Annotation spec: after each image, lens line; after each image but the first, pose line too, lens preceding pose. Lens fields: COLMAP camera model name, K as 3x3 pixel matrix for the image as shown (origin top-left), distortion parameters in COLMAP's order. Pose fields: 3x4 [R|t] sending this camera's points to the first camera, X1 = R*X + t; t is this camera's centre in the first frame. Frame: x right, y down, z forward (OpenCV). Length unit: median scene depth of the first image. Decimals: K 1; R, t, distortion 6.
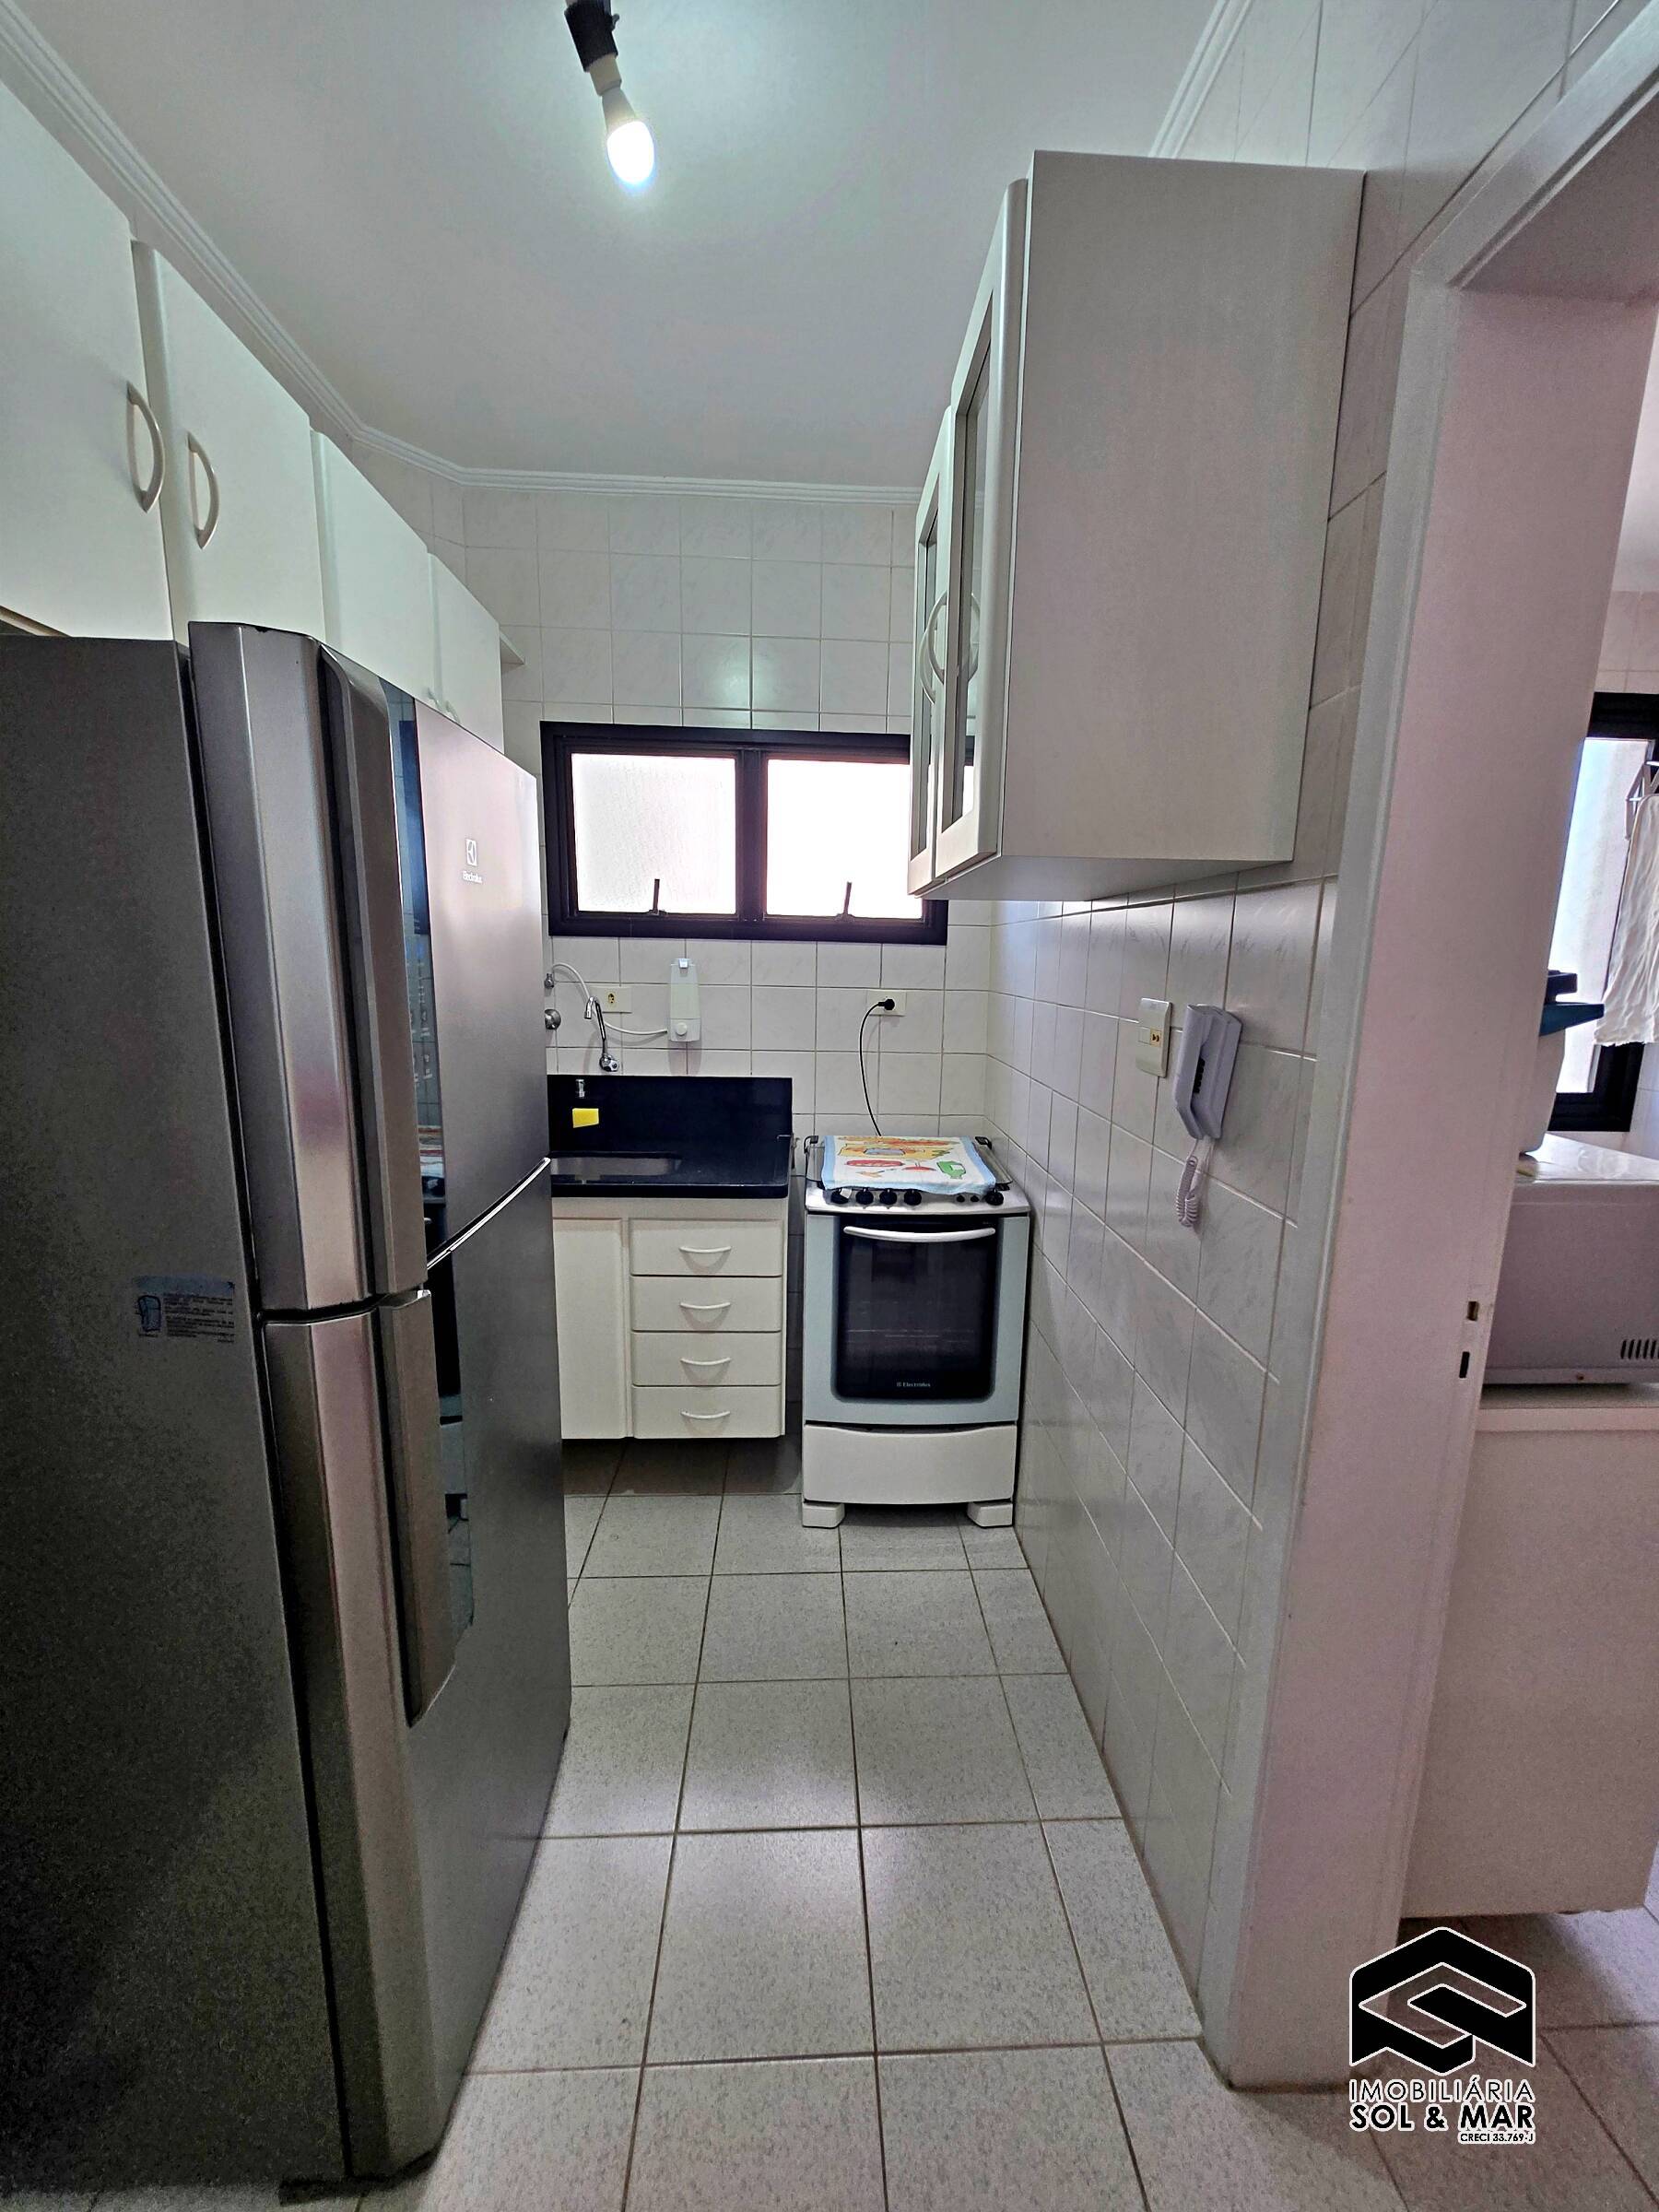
lens RADIAL K [[870.7, 0, 836.8], [0, 870.7, 1108.9], [0, 0, 1]] dist [0.000254, 0.000531]
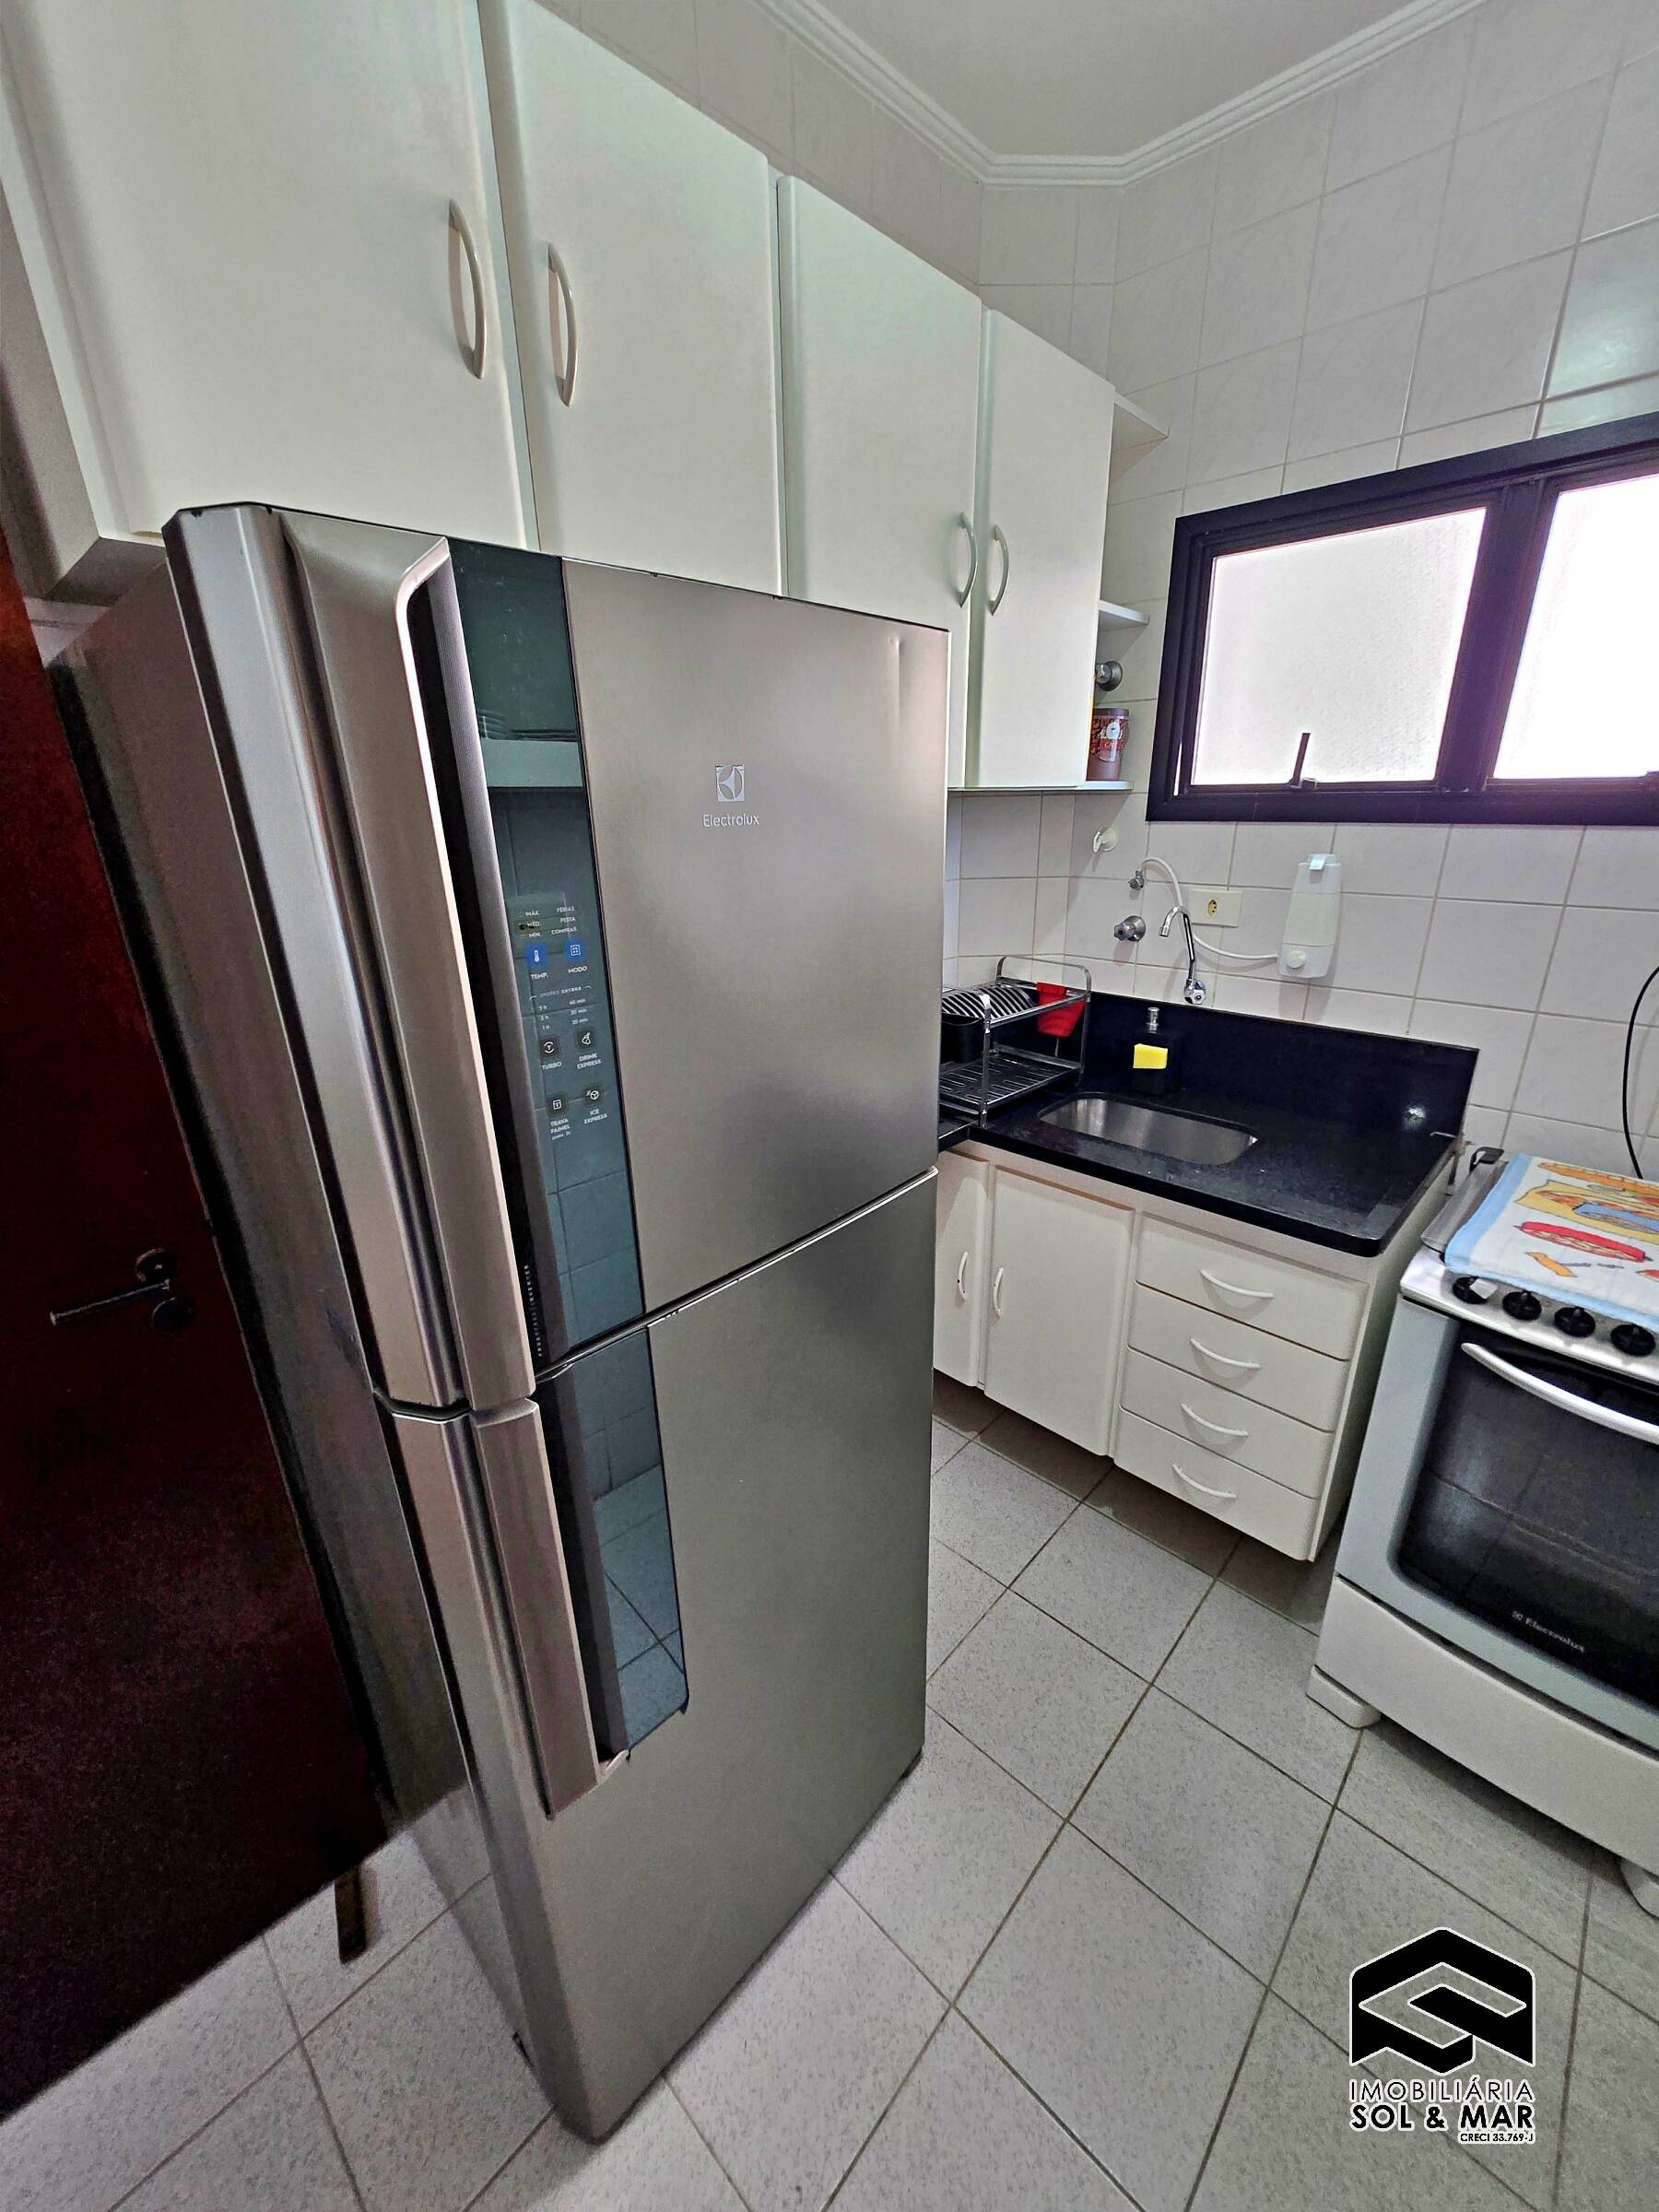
lens RADIAL K [[870.7, 0, 836.8], [0, 870.7, 1108.9], [0, 0, 1]] dist [0.000254, 0.000531]
pose [[0.698538, 0.216076, -0.682170, 0.069057], [-0.099617, 0.973401, 0.206316, -0.085246], [0.708605, -0.076164, 0.701483, 0.248322]]
